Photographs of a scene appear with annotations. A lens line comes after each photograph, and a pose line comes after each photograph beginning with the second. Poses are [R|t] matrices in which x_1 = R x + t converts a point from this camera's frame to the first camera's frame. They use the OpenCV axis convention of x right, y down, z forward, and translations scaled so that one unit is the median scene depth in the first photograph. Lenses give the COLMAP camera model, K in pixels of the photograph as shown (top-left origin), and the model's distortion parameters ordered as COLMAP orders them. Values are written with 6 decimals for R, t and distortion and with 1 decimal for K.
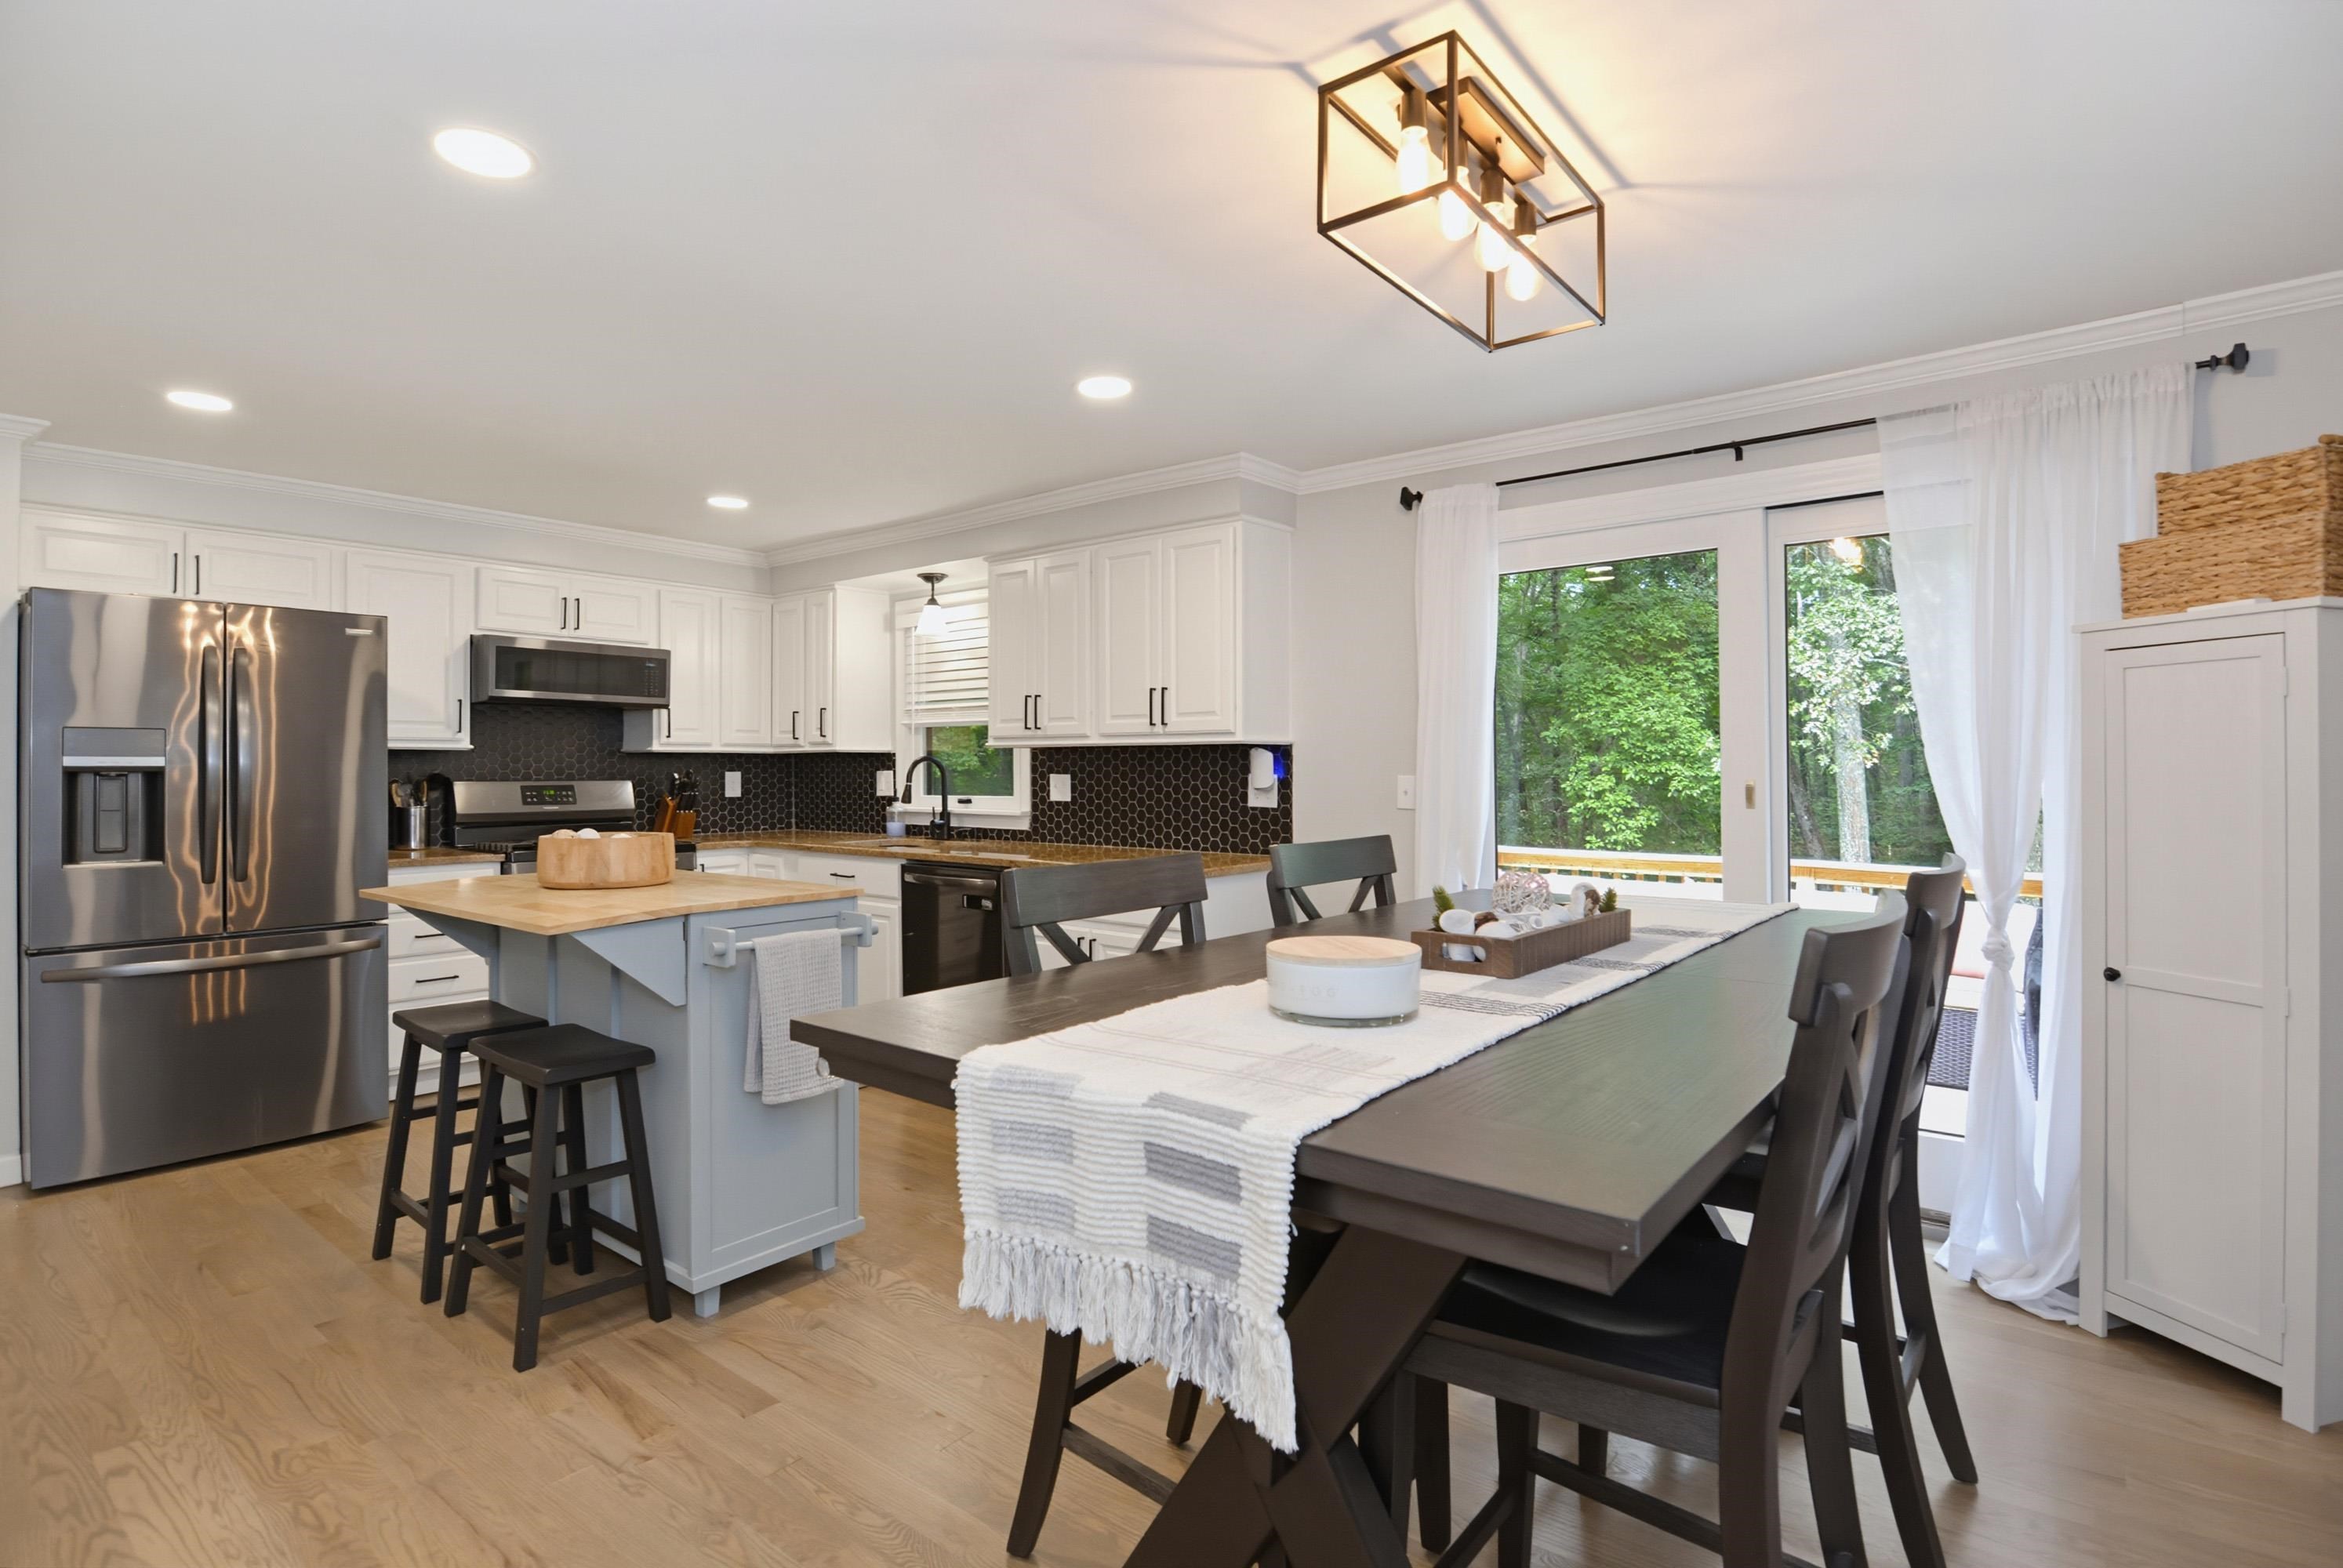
lens RADIAL K [[1143.8, 0, 1180.7], [0, 1143.8, 770.6], [0, 0, 1]] dist [-0.015767, -0.004743]
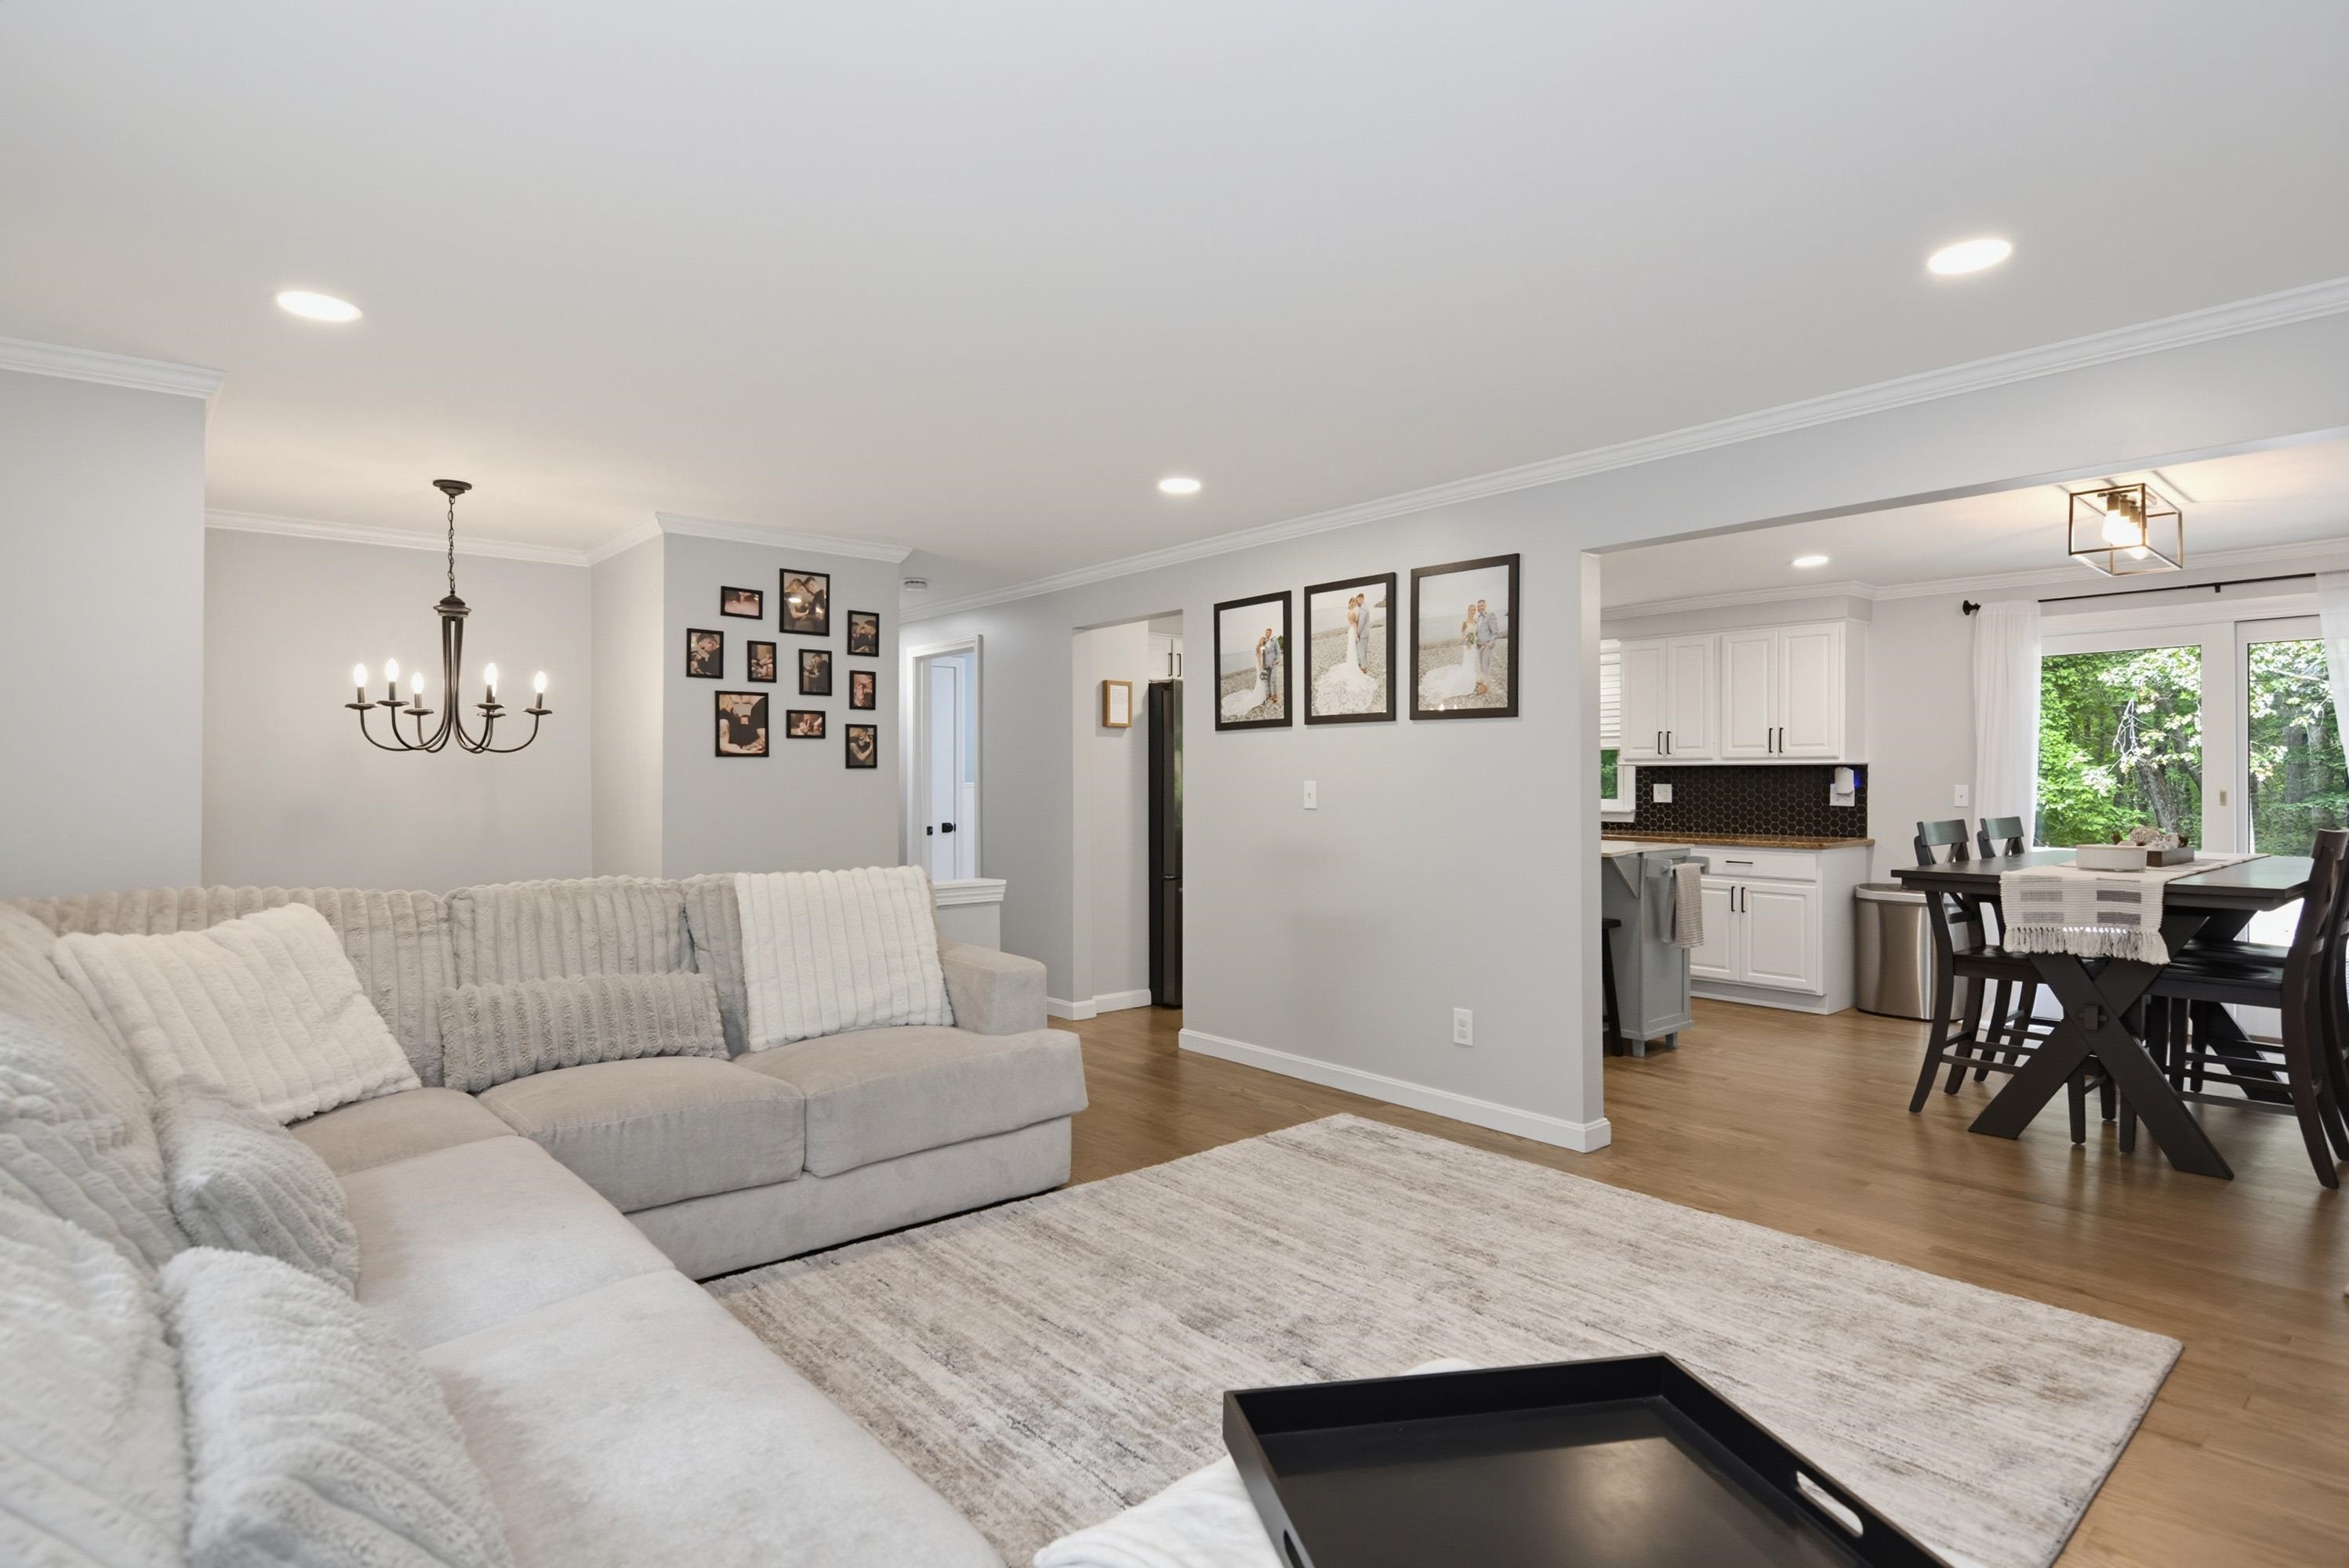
lens RADIAL K [[1198.0, 0, 1167.3], [0, 1198.0, 794.2], [0, 0, 1]] dist [-0.016820, -0.005446]
pose [[0.981081, 0.004201, -0.193554, -0.474324], [-0.002381, 0.999951, 0.009636, 0.003100], [0.193584, -0.008993, 0.981042, -0.684453]]
